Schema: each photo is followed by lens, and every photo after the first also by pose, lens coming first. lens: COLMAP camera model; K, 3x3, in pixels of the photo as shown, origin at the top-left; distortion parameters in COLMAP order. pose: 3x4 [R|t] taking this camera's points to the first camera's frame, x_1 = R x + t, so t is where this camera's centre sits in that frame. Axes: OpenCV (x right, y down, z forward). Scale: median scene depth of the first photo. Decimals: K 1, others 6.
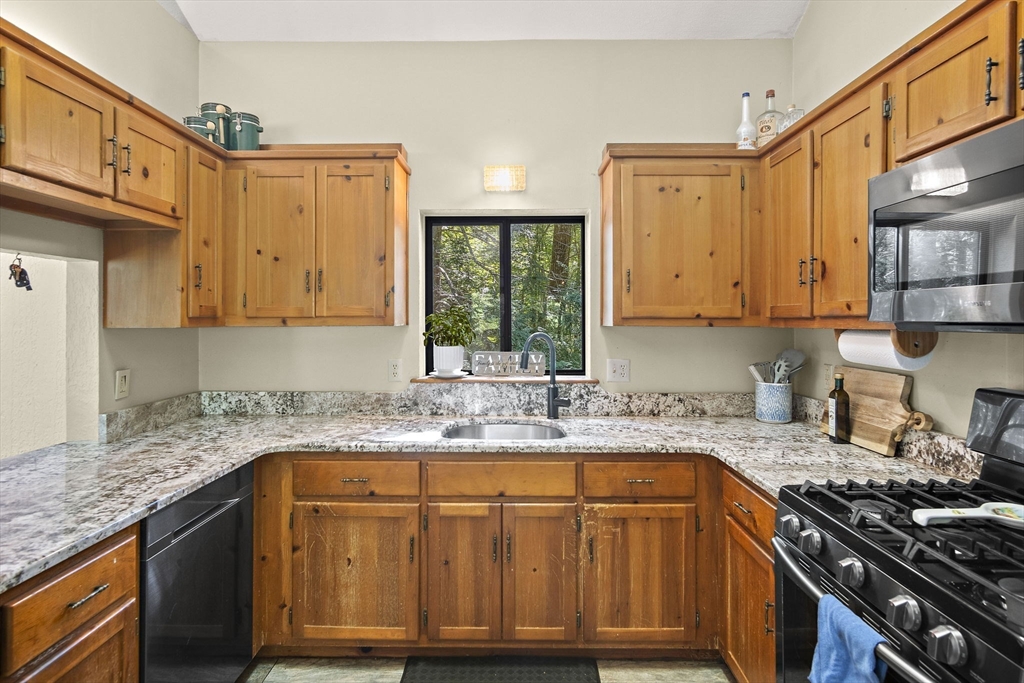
lens RADIAL K [[547.0, 0, 510.1], [0, 547.0, 330.9], [0, 0, 1]] dist [0.003073, 0.000237]
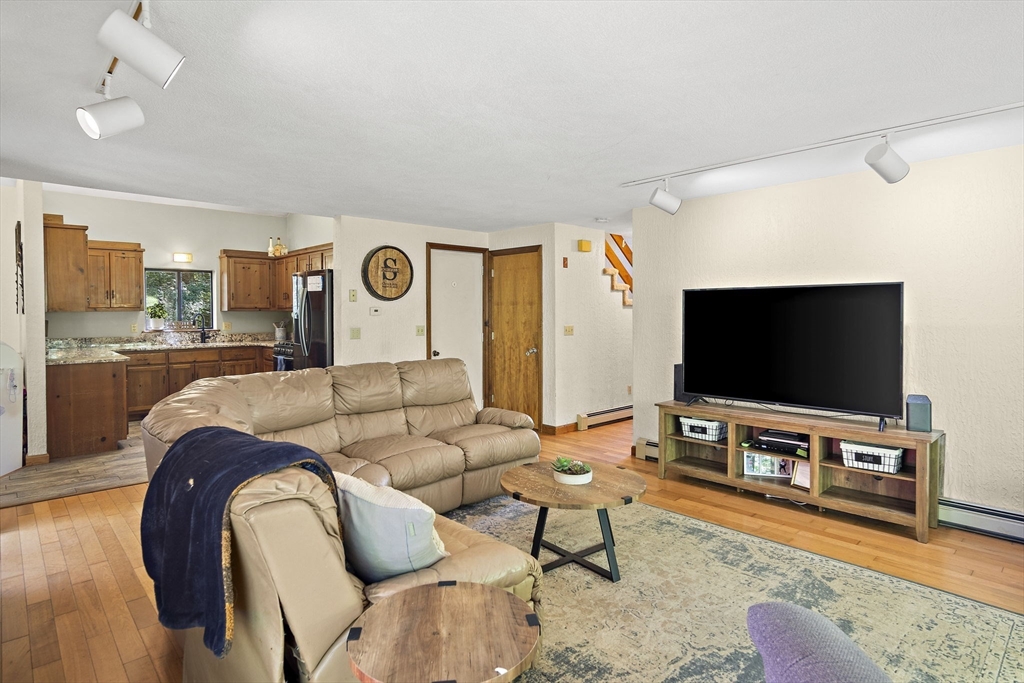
lens RADIAL K [[547.0, 0, 504.8], [0, 547.0, 313.5], [0, 0, 1]] dist [0.003073, 0.000237]
pose [[0.735443, -0.007527, 0.677545, -0.763310], [0.012045, 0.999926, -0.001965, 0.033715], [-0.677479, 0.009607, 0.735479, -2.364294]]
